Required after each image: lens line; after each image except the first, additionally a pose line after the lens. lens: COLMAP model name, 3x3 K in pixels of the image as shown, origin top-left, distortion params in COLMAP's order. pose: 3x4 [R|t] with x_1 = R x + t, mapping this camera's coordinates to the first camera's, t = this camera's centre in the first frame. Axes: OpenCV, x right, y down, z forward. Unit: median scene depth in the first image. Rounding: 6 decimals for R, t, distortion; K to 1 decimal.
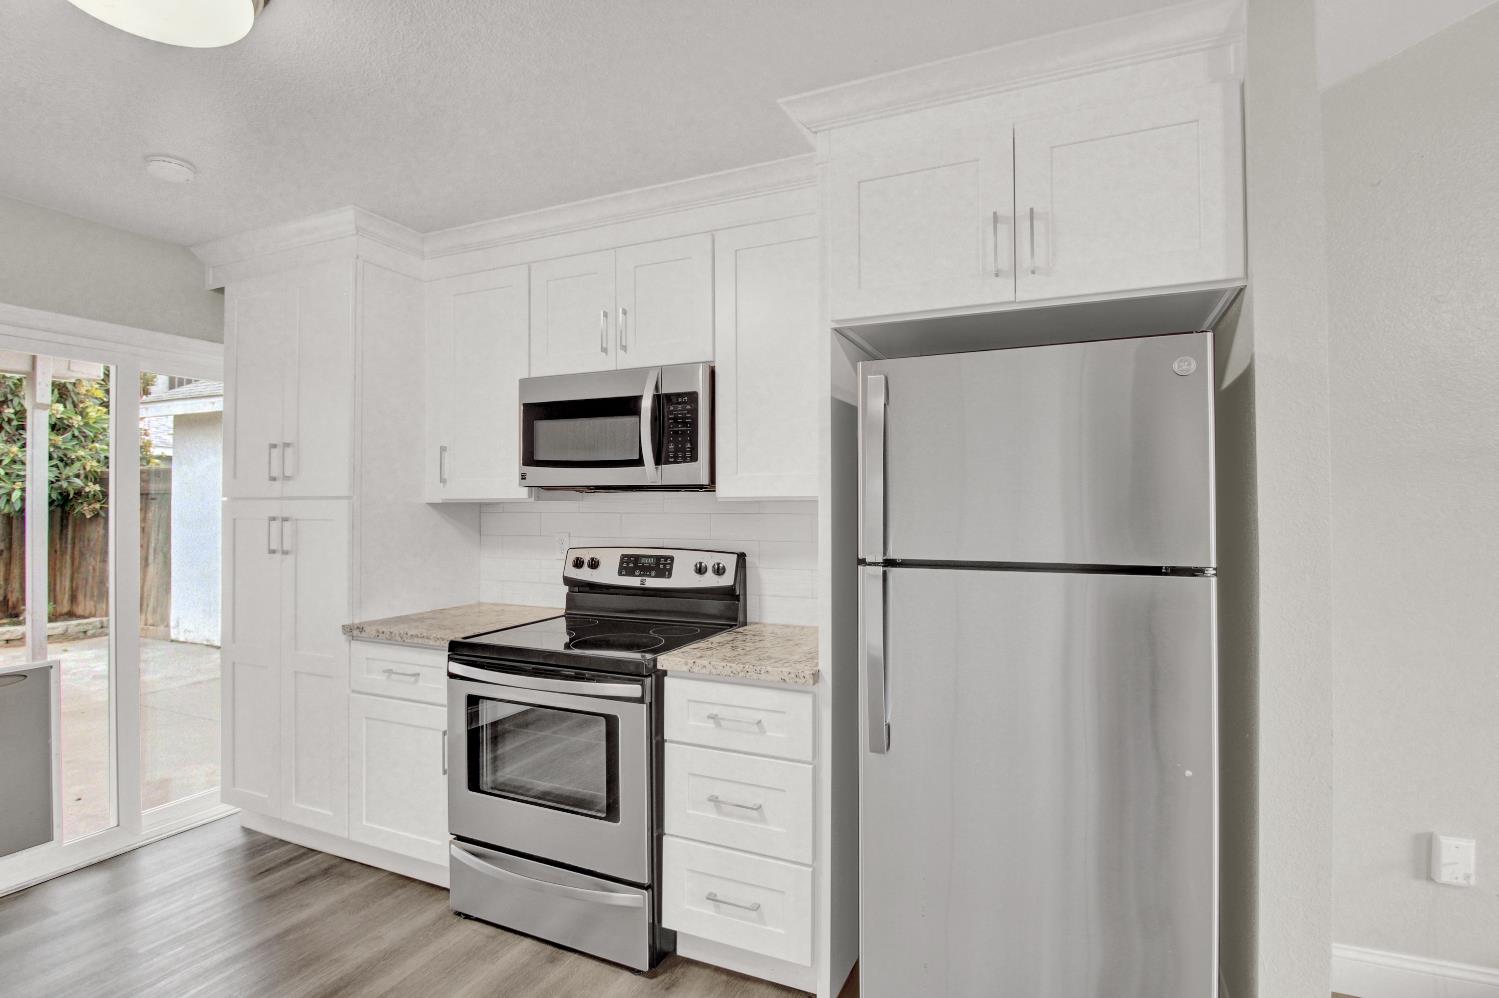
lens RADIAL K [[690.9, 0, 789.5], [0, 690.9, 495.7], [0, 0, 1]] dist [-0.000064, -0.016934]
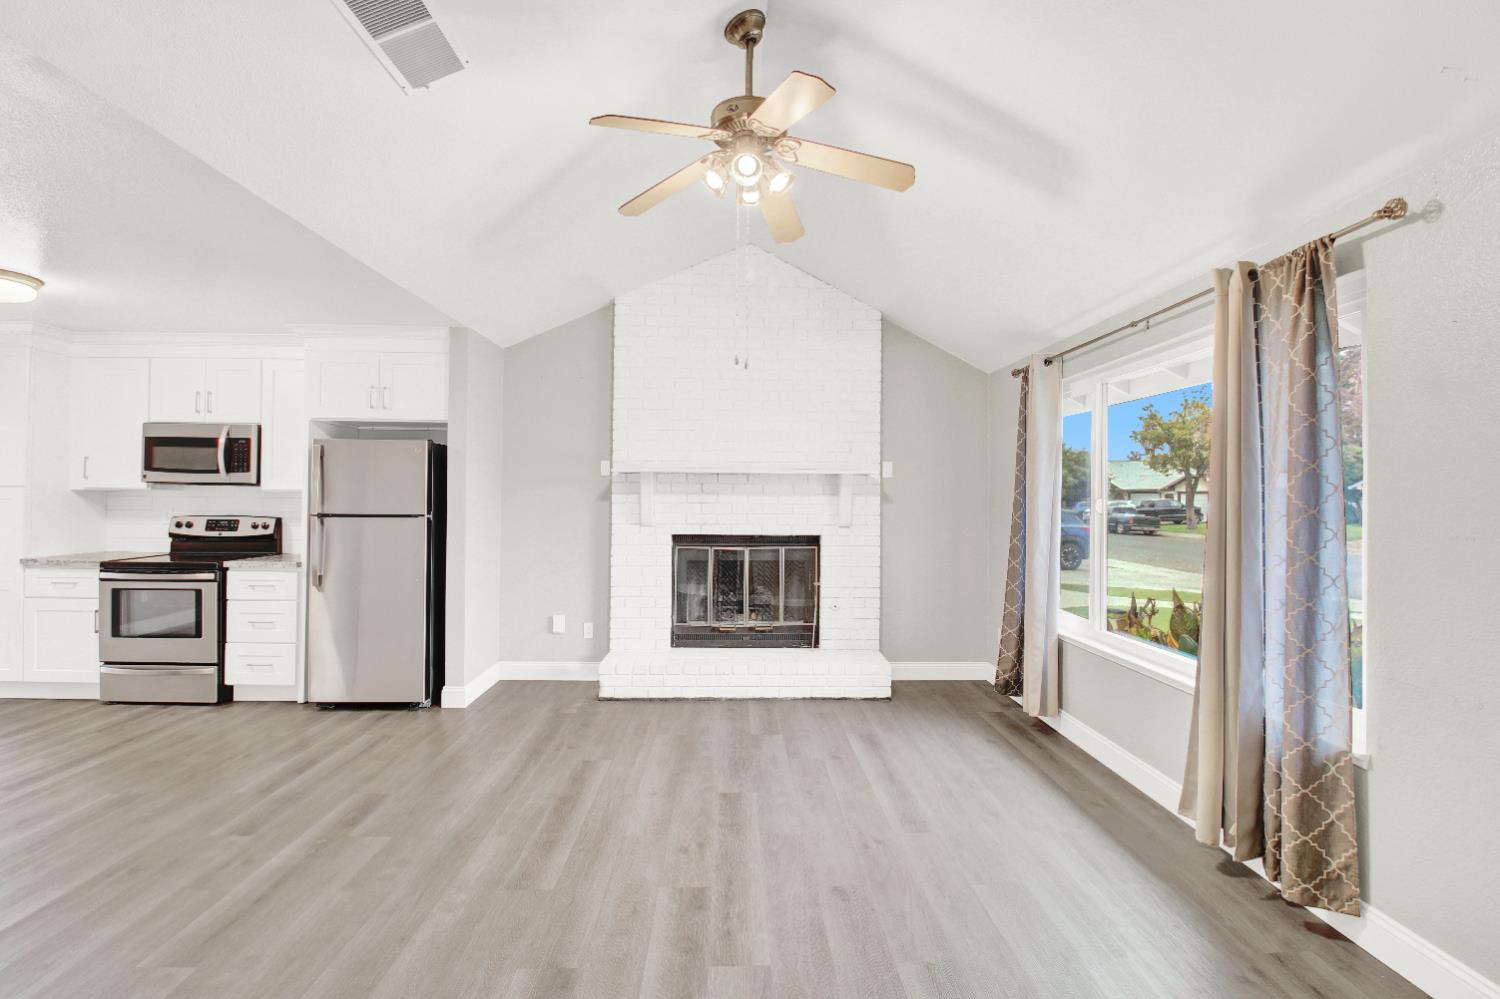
lens RADIAL K [[714.0, 0, 752.6], [0, 714.0, 495.9], [0, 0, 1]] dist [0.000200, -0.018493]
pose [[0.923255, 0.012506, 0.383985, 0.409137], [-0.015222, 0.999876, 0.004035, -0.008669], [-0.383887, -0.009570, 0.923331, -1.433624]]
